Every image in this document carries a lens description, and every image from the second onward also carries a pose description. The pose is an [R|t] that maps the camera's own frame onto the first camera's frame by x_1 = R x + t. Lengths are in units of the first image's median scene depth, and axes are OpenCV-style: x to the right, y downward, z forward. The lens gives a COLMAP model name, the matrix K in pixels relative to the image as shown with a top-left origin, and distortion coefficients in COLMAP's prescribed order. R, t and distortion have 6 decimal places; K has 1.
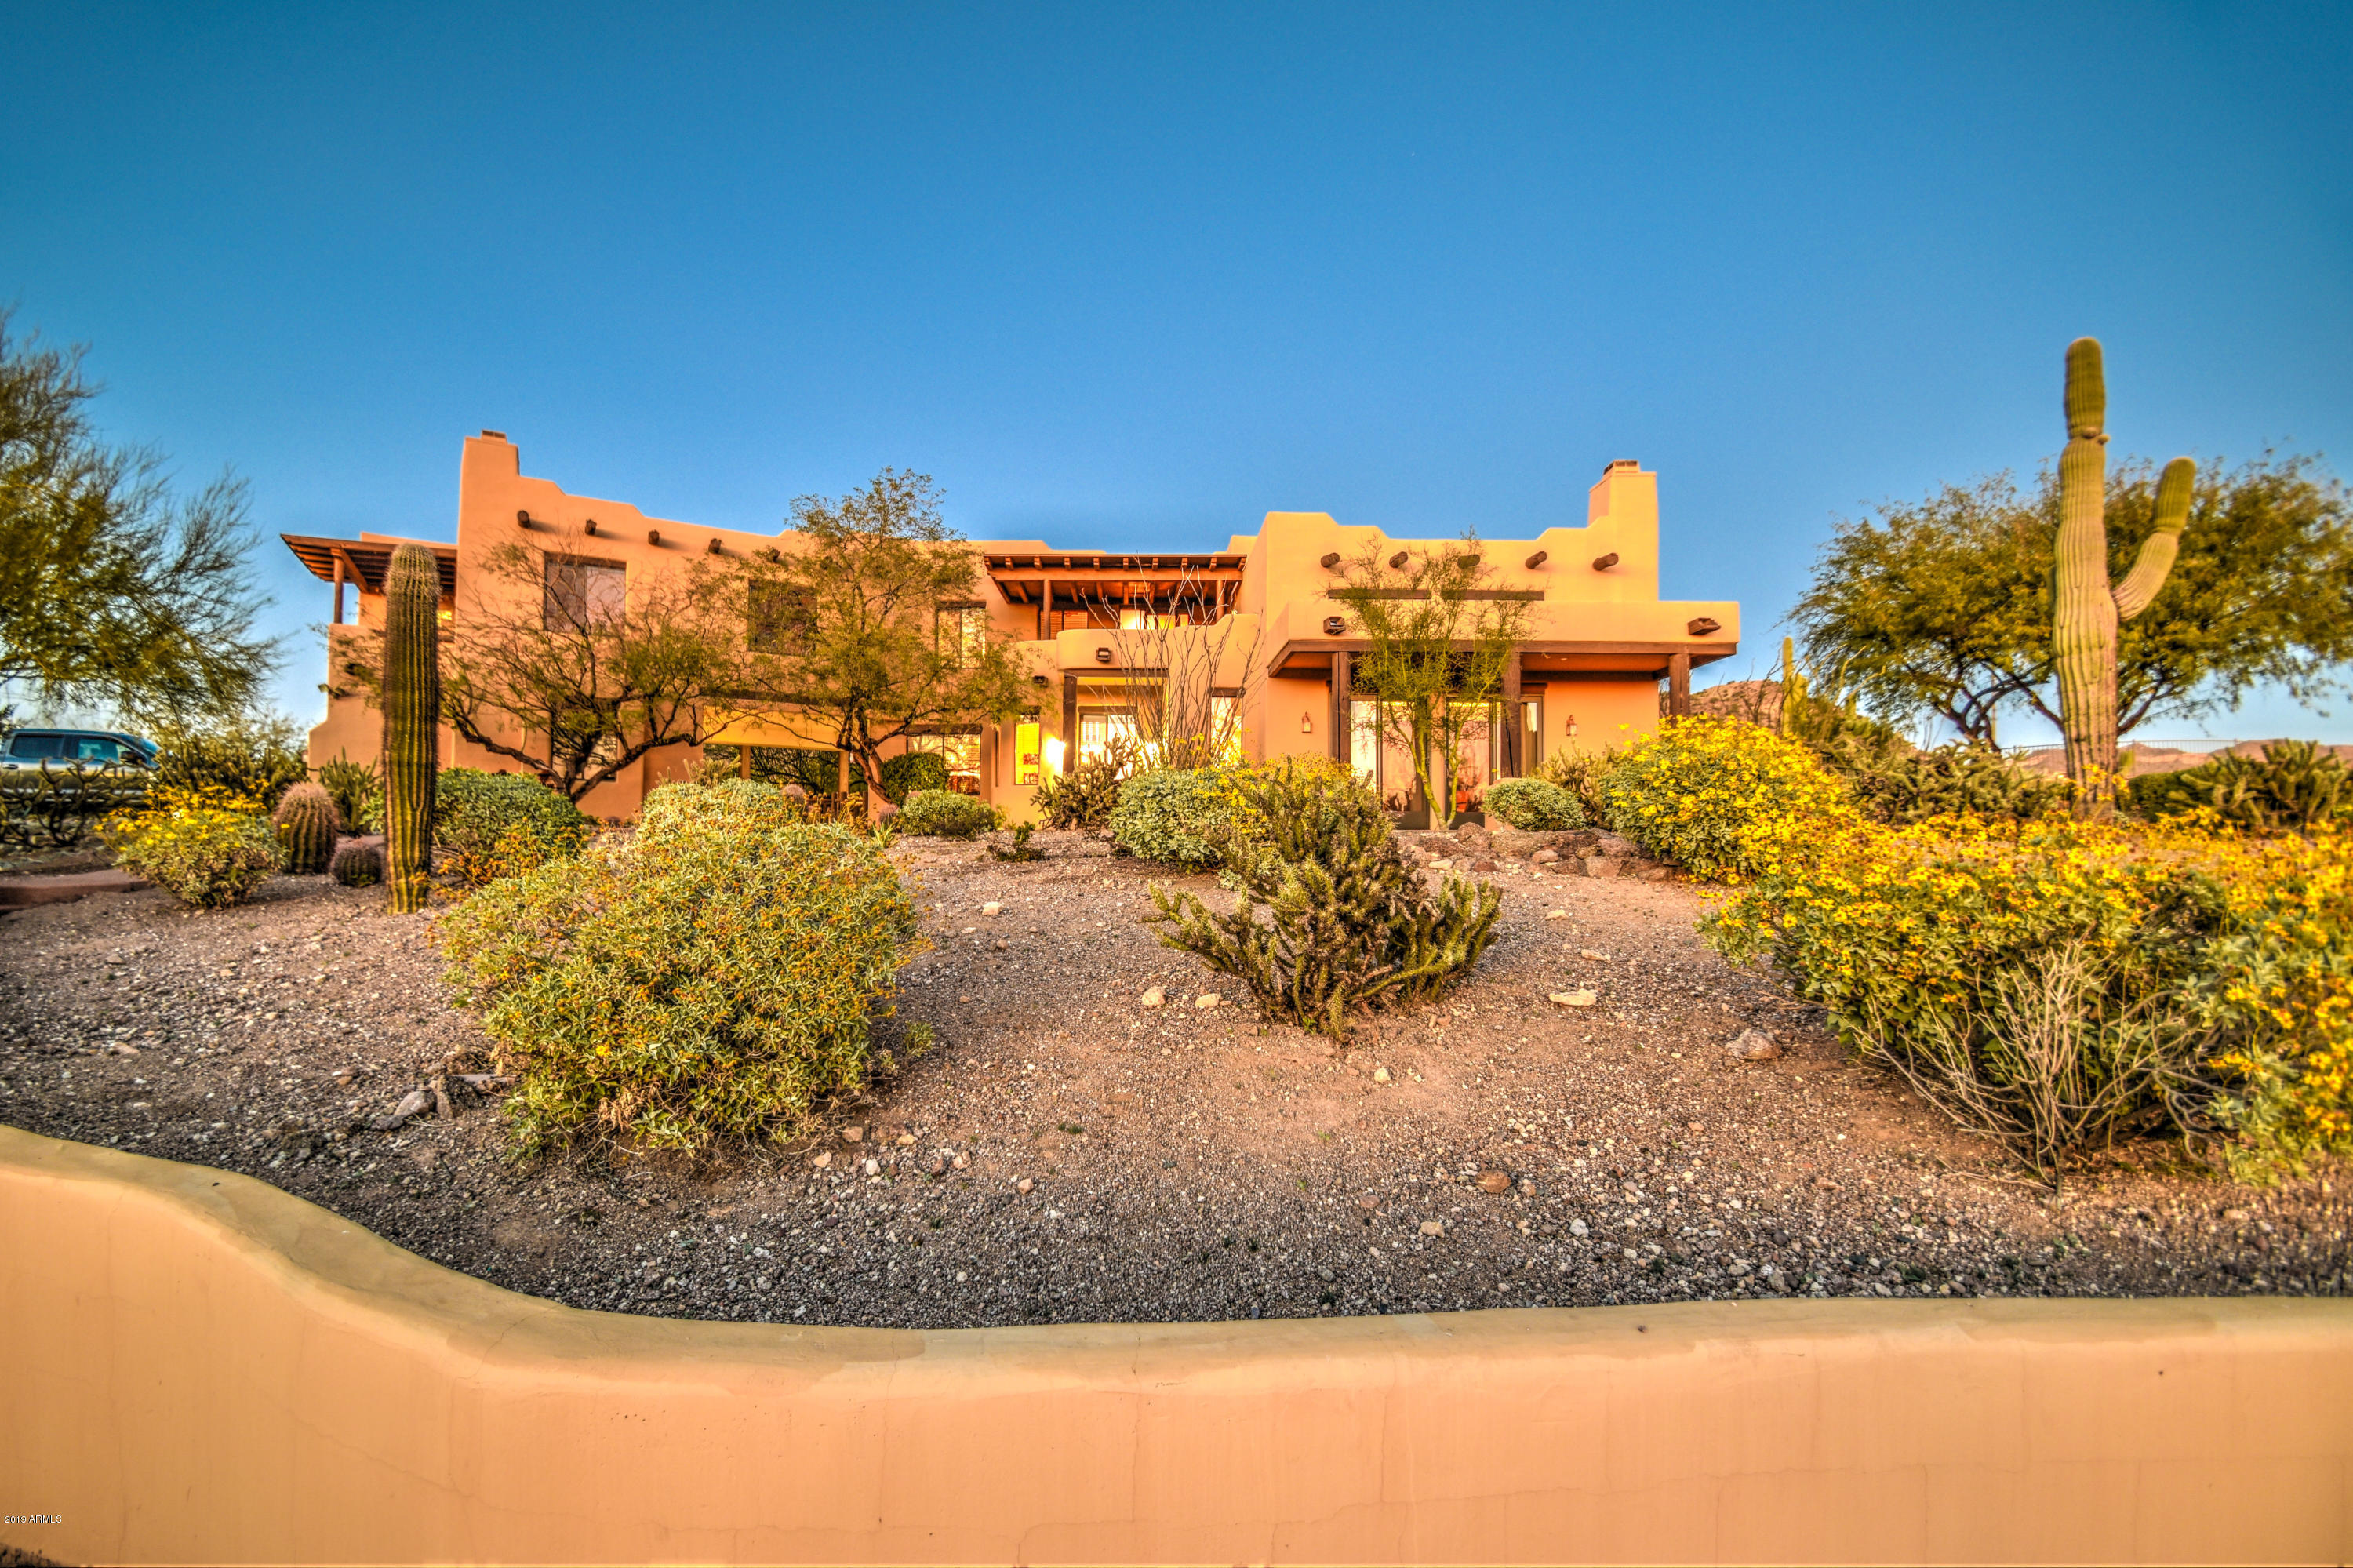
lens RADIAL K [[1037.6, 0, 1133.0], [0, 1037.6, 821.2], [0, 0, 1]] dist [0.010415, -0.015593]
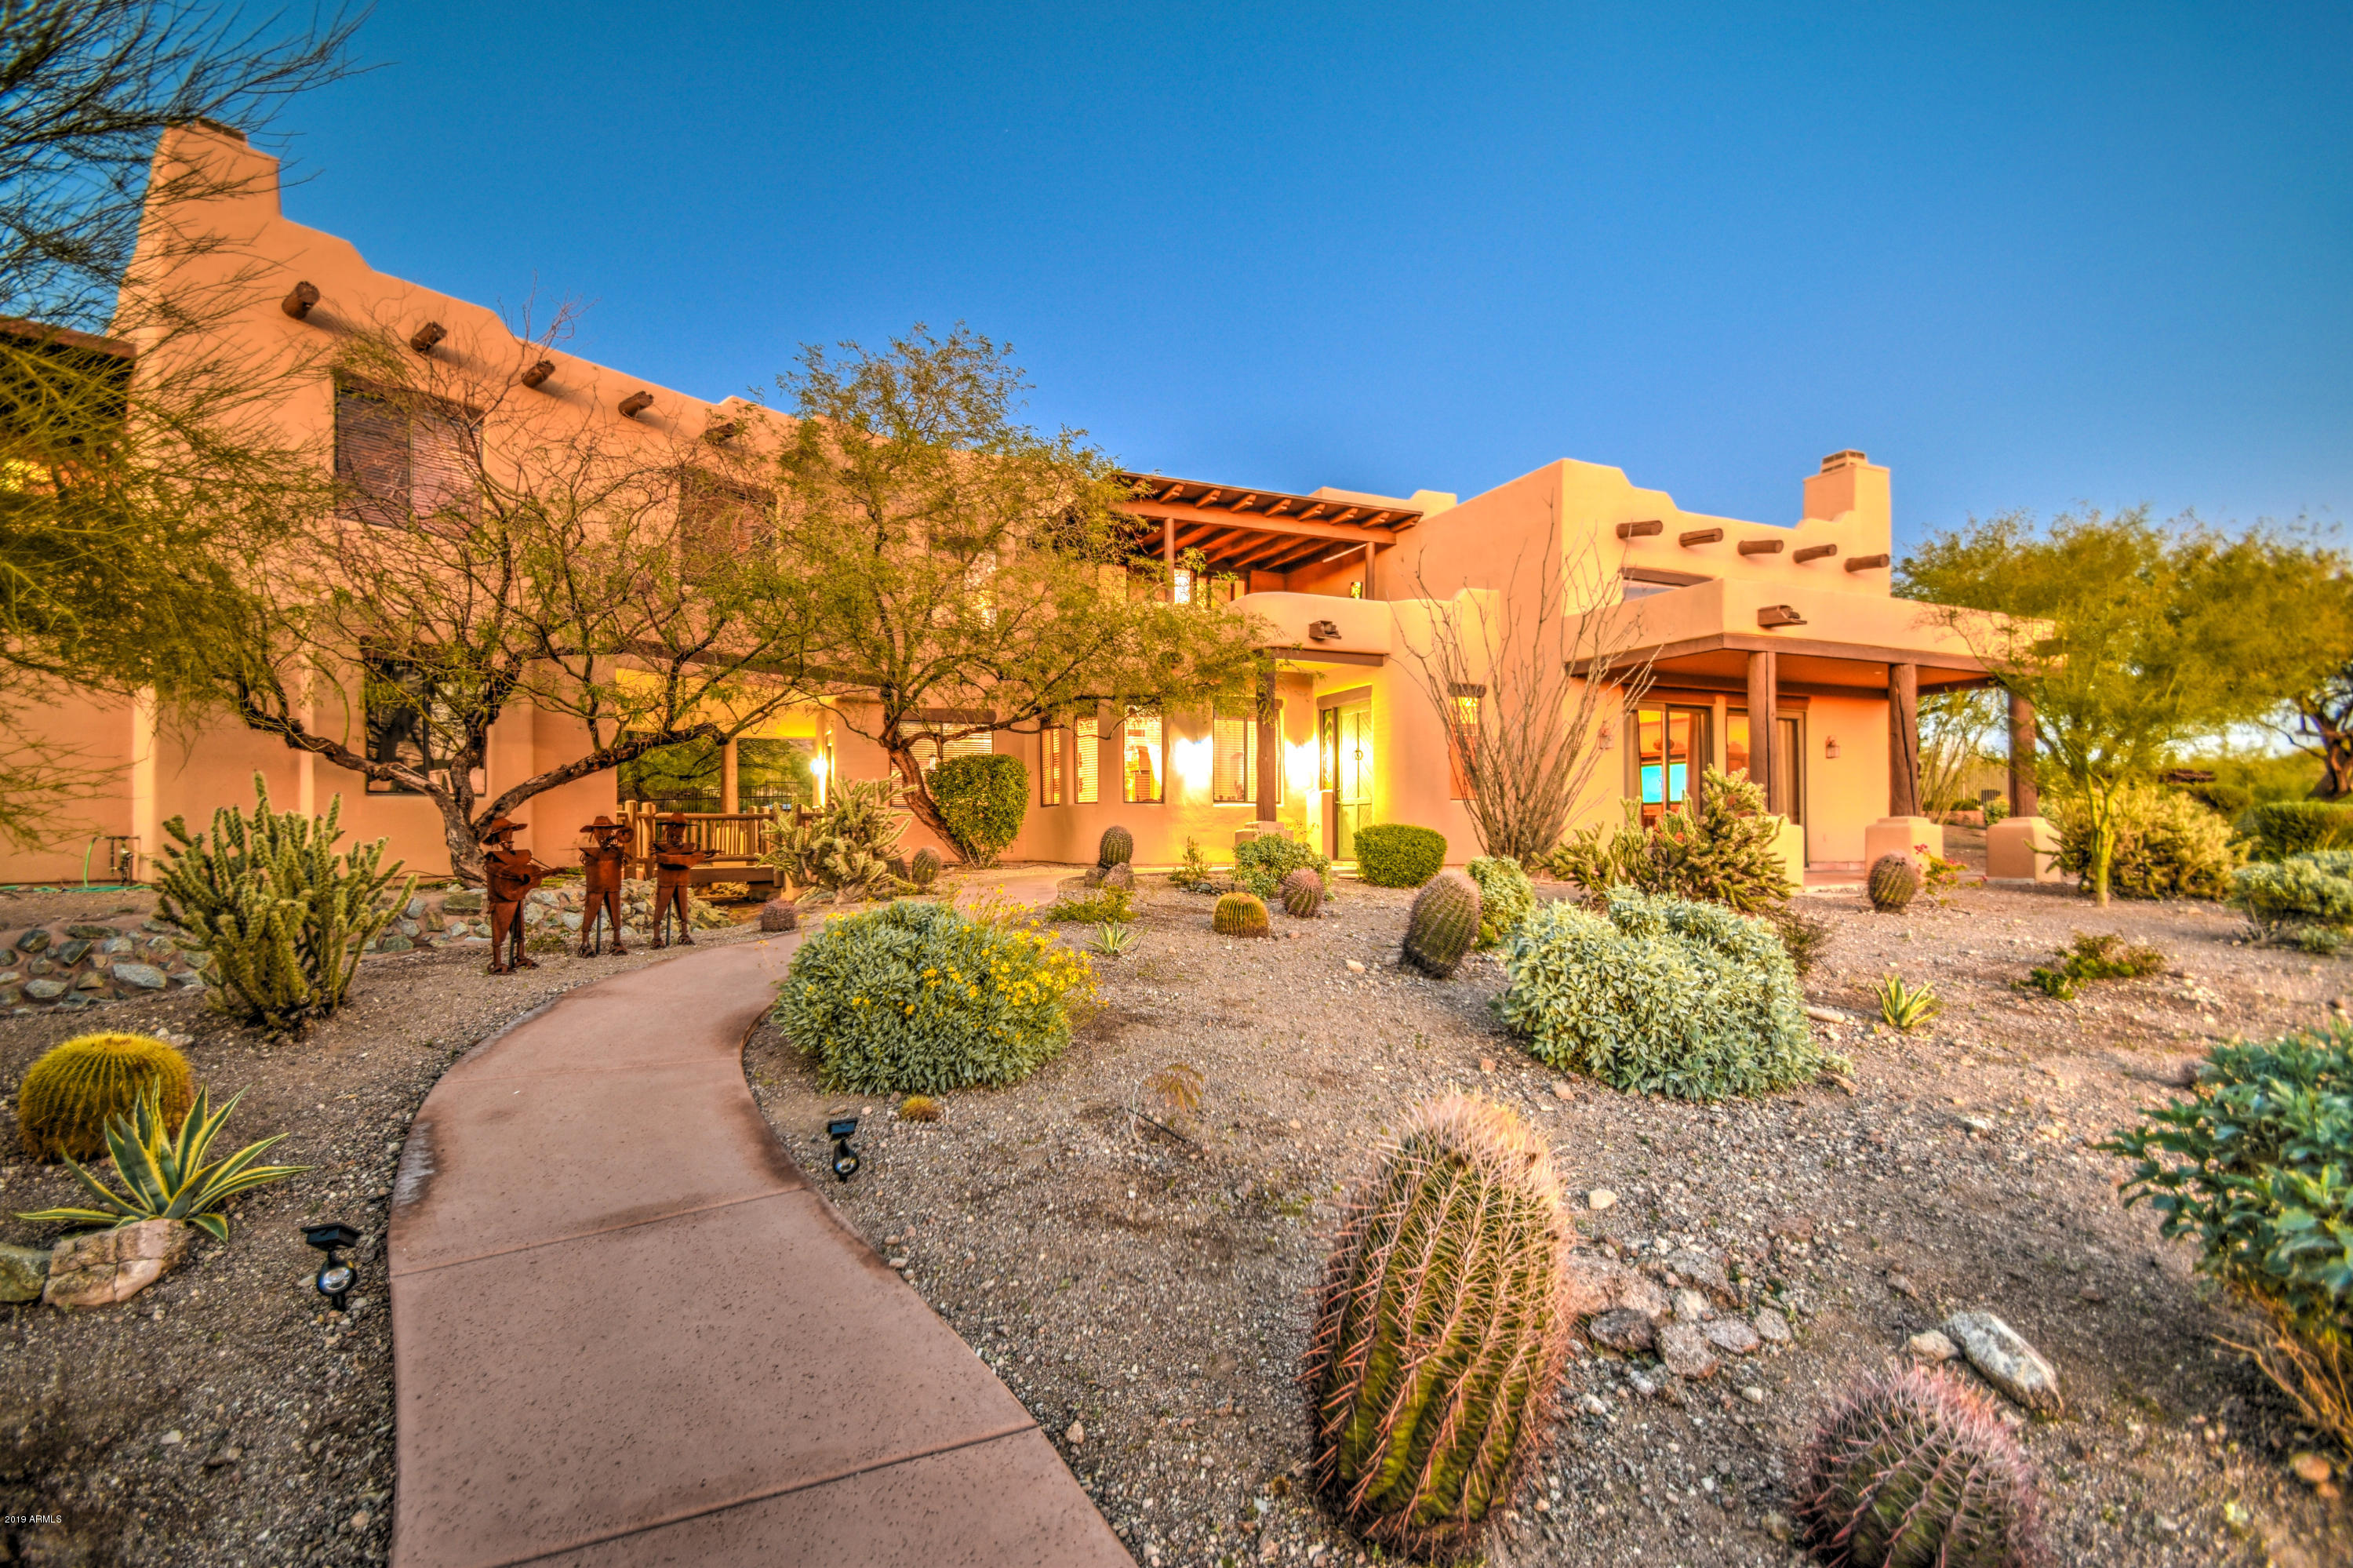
lens RADIAL K [[1037.6, 0, 1133.0], [0, 1037.6, 821.2], [0, 0, 1]] dist [0.010415, -0.015593]
pose [[0.927399, -0.004795, 0.374042, -0.453929], [-0.005004, 0.999669, 0.025222, -0.048118], [-0.374040, -0.025263, 0.927069, 0.402933]]
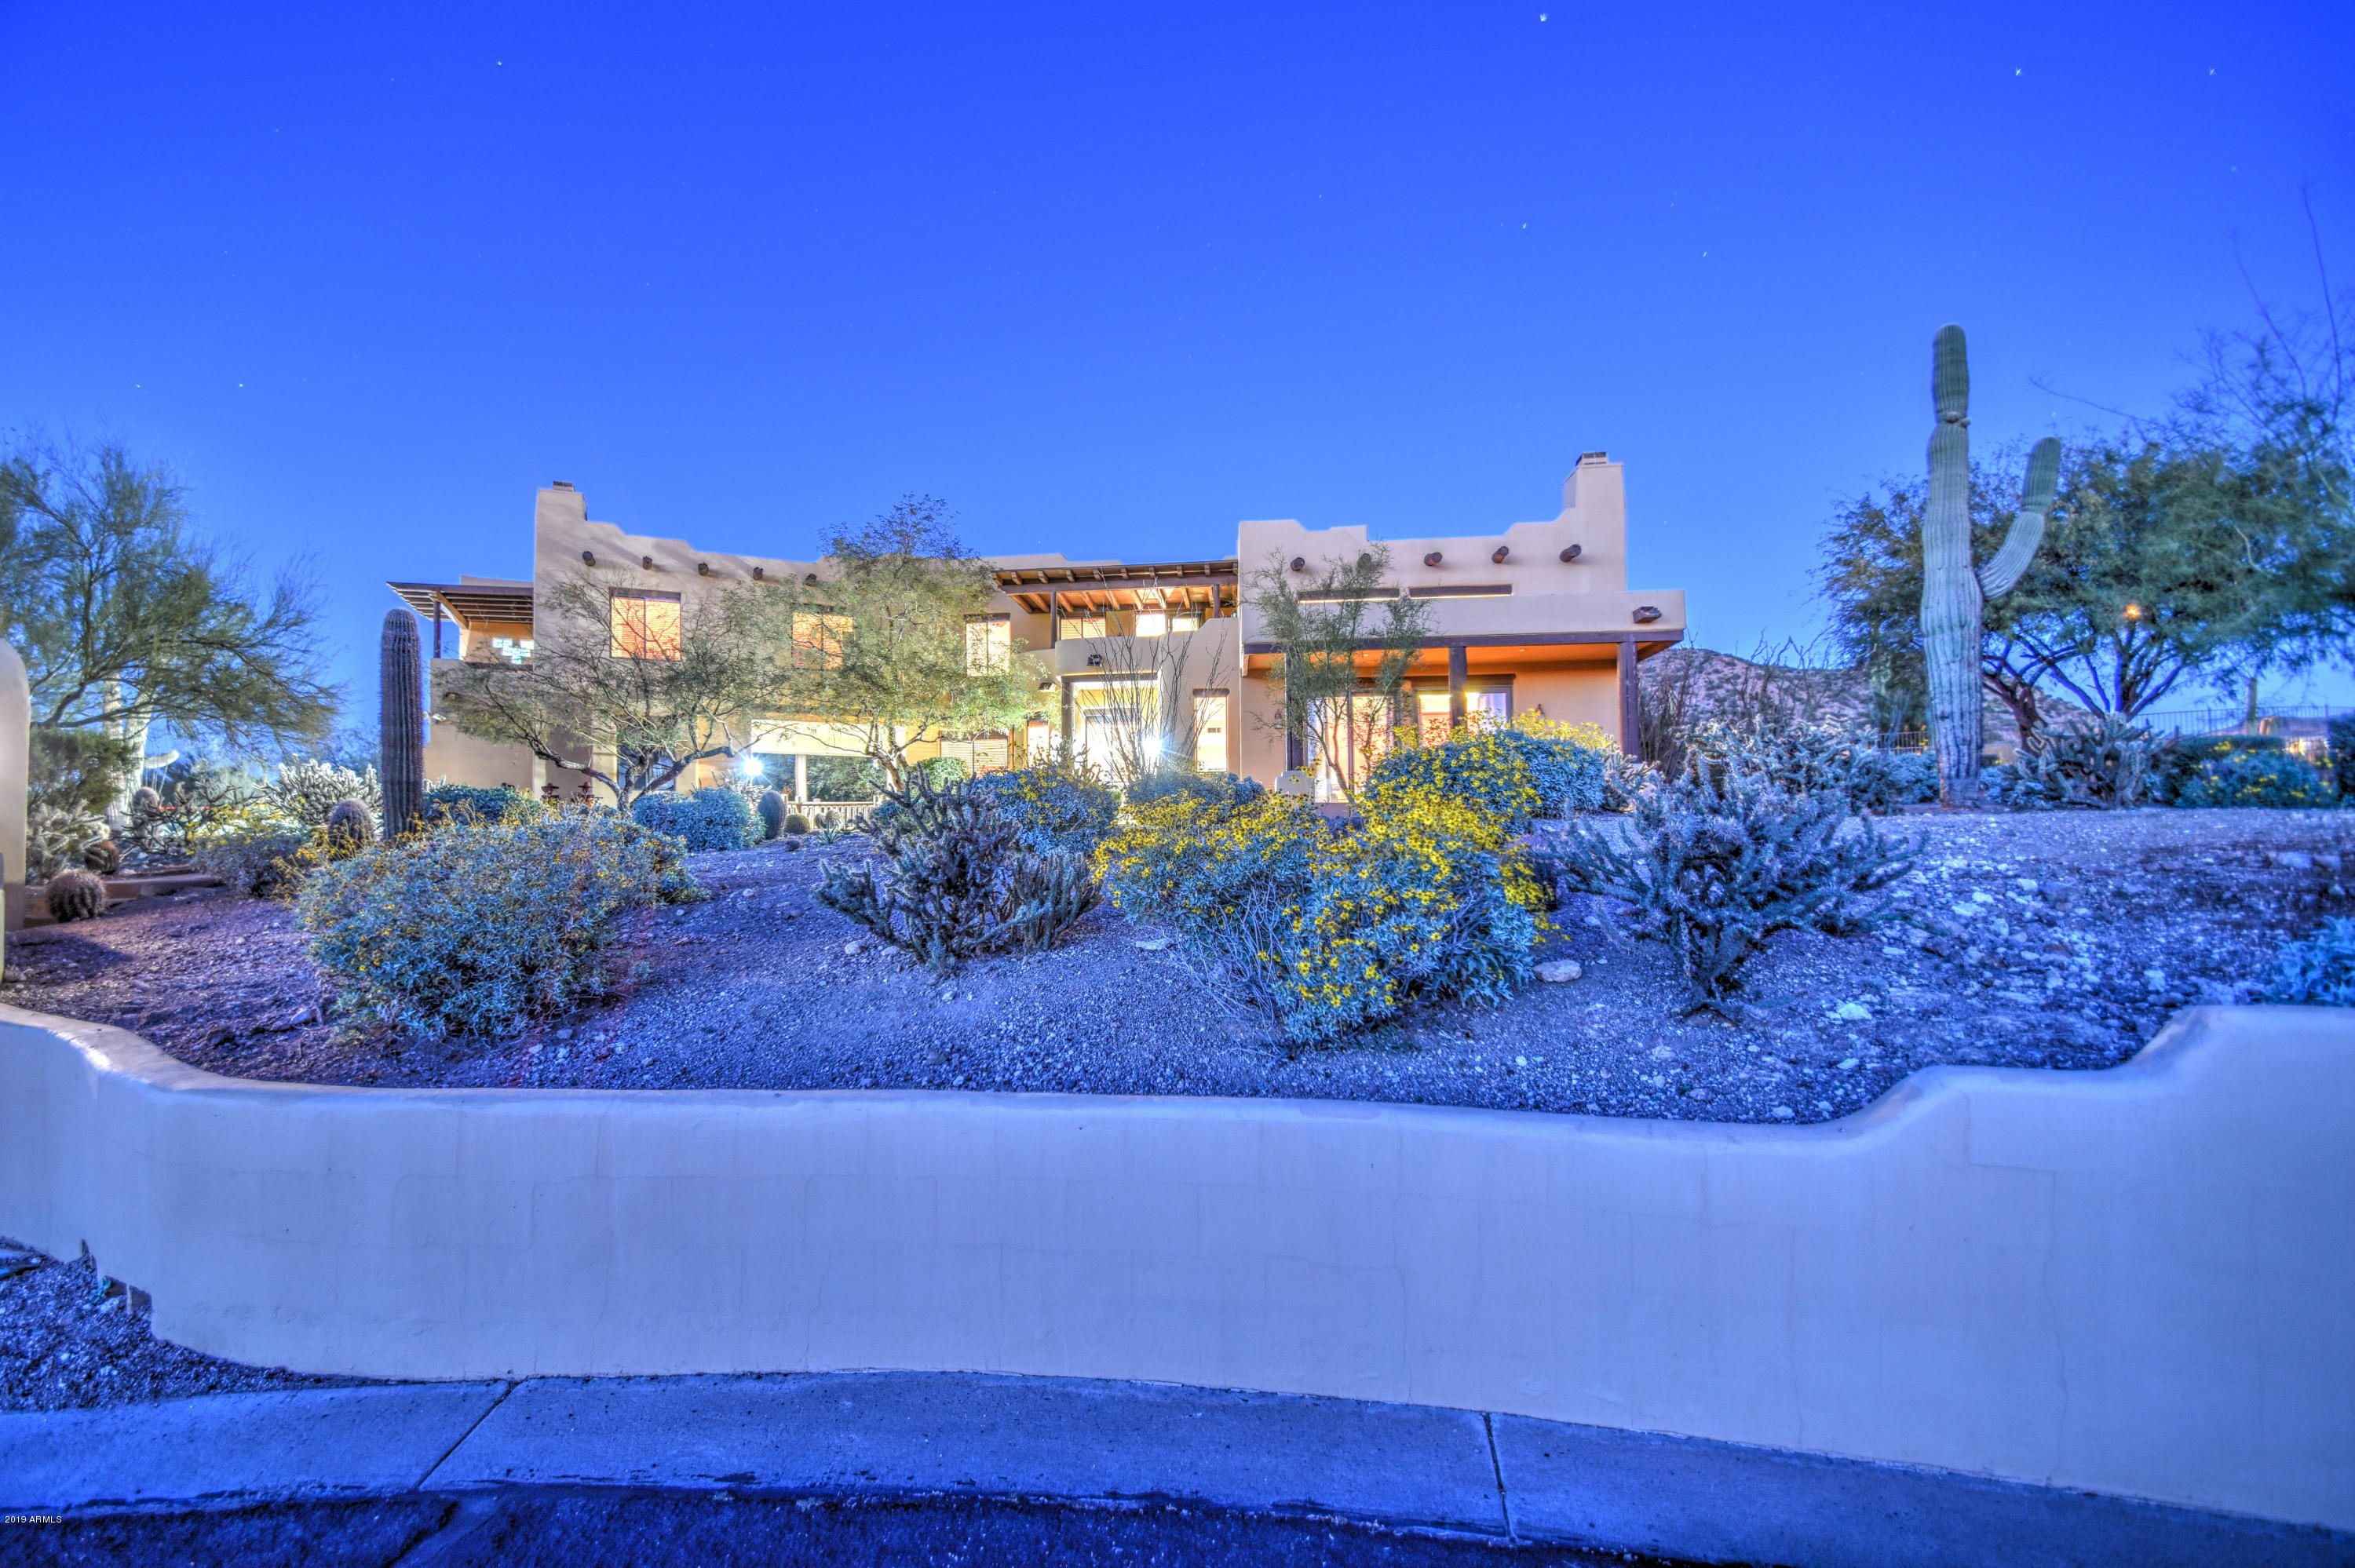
lens RADIAL K [[1042.2, 0, 1133.6], [0, 1042.2, 826.1], [0, 0, 1]] dist [0.009415, -0.014391]
pose [[0.994154, -0.020137, -0.106081, 0.129414], [0.020934, 0.999760, 0.006406, 0.003499], [0.105927, -0.008590, 0.994337, -0.068919]]
